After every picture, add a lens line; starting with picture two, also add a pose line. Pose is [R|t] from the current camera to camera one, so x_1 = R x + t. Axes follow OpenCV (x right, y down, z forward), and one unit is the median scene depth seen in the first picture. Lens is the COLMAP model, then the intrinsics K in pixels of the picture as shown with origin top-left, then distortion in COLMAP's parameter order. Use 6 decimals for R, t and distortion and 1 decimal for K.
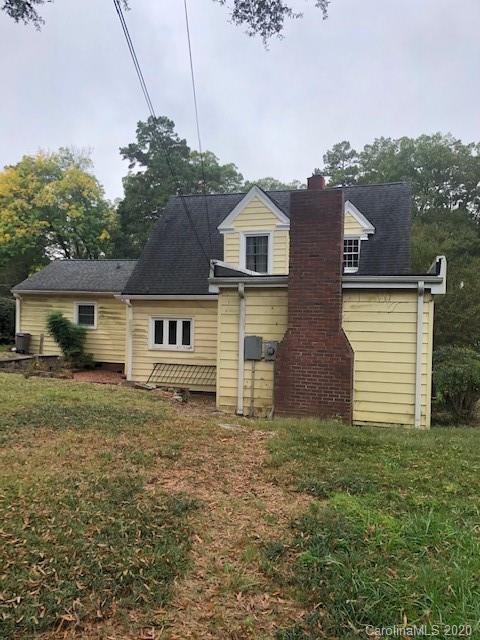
lens RADIAL K [[521.4, 0, 241.6], [0, 521.4, 321.6], [0, 0, 1]] dist [0.049312, -0.047857]
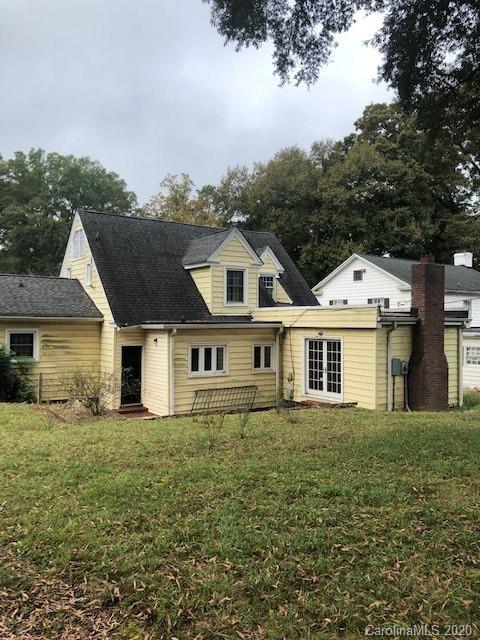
lens RADIAL K [[521.4, 0, 238.0], [0, 521.4, 318.4], [0, 0, 1]] dist [0.049312, -0.047857]
pose [[0.623629, -0.008124, 0.781678, -0.906412], [0.020071, 0.999783, -0.005622, -0.053710], [-0.781462, 0.019195, 0.623657, 0.292559]]
